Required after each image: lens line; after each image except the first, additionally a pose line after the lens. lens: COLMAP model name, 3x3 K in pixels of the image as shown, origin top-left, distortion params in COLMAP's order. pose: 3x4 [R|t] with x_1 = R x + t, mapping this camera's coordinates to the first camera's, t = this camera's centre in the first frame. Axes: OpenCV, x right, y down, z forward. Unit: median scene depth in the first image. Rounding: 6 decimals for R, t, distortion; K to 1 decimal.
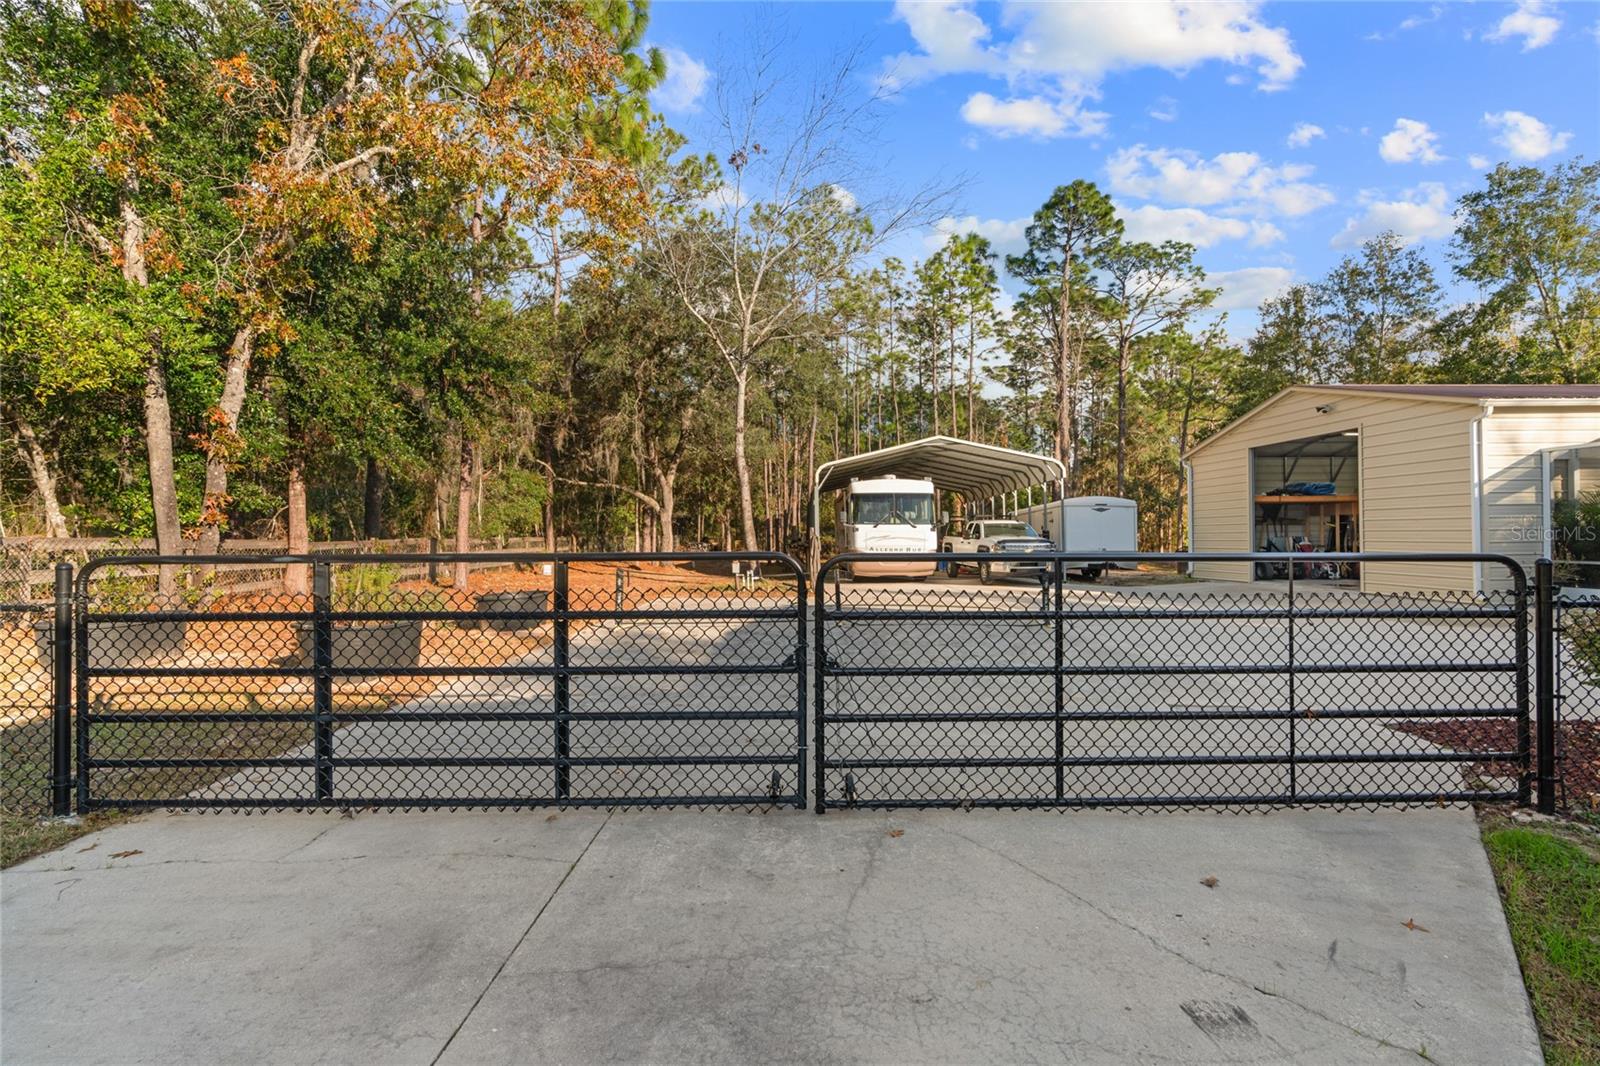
lens RADIAL K [[729.5, 0, 793.5], [0, 729.5, 532.2], [0, 0, 1]] dist [-0.007459, -0.000069]
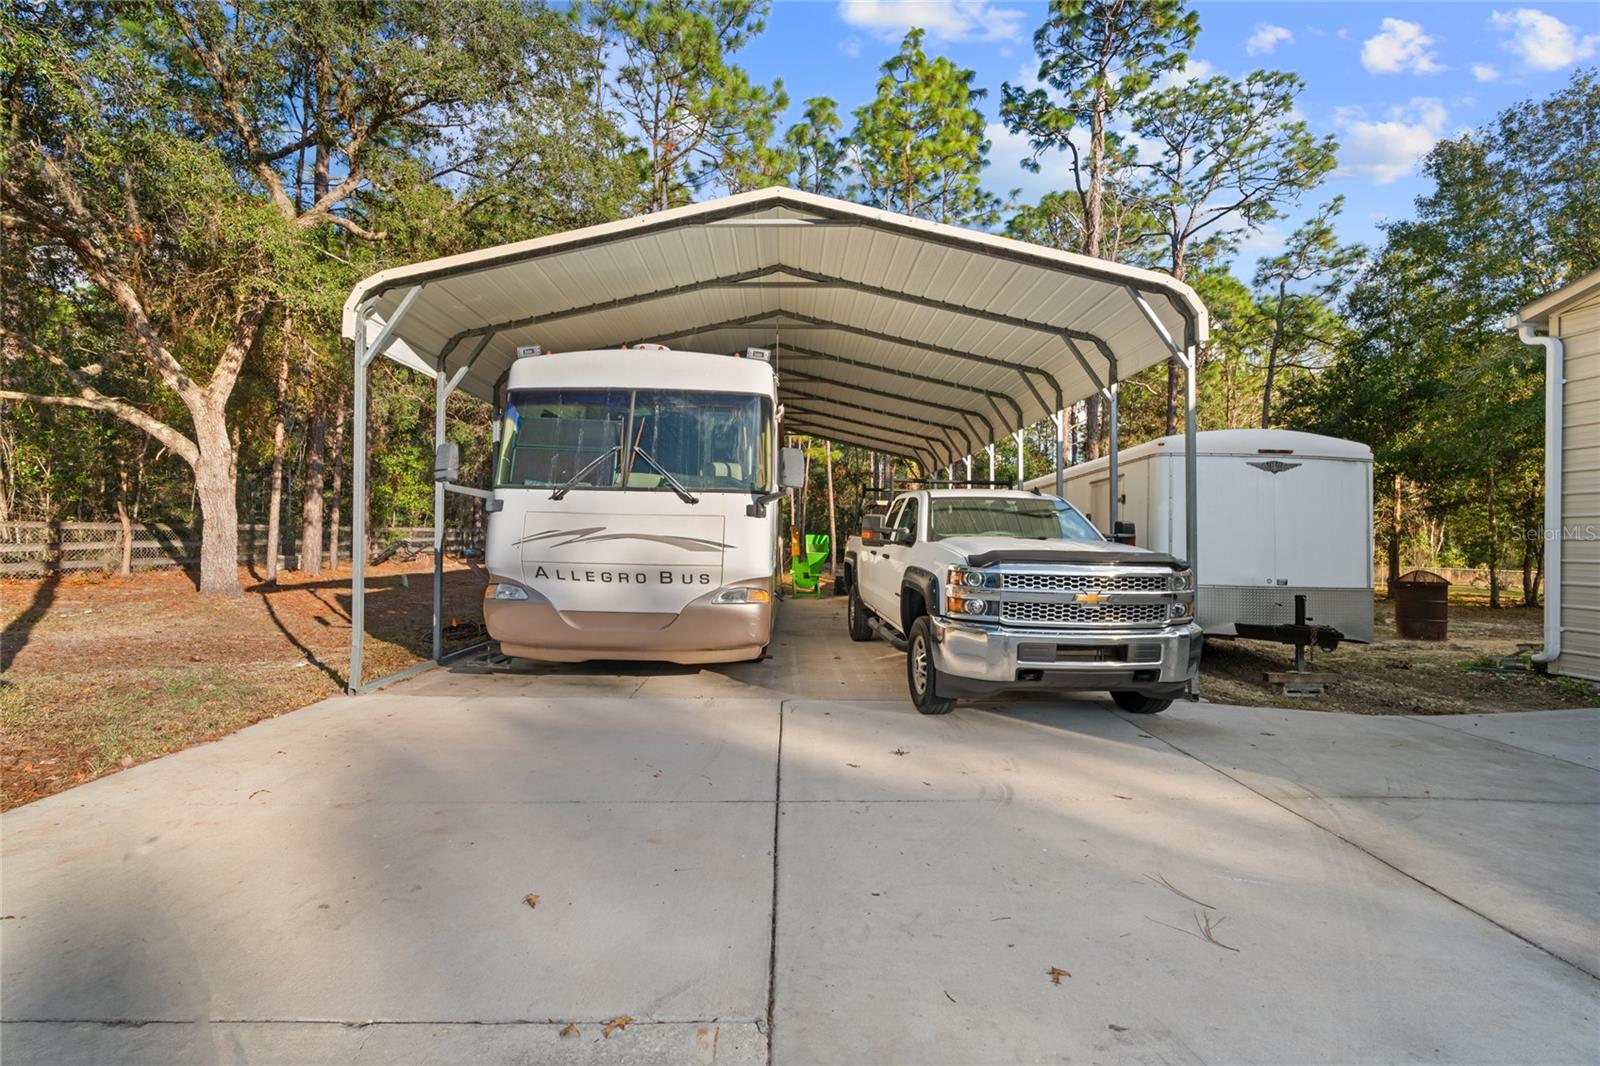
lens RADIAL K [[729.5, 0, 793.5], [0, 729.5, 532.2], [0, 0, 1]] dist [-0.007459, -0.000069]
pose [[0.999611, 0.019016, 0.020414, 0.193125], [-0.019118, 0.999806, 0.004795, 0.003252], [-0.020318, -0.005183, 0.999780, 0.676230]]
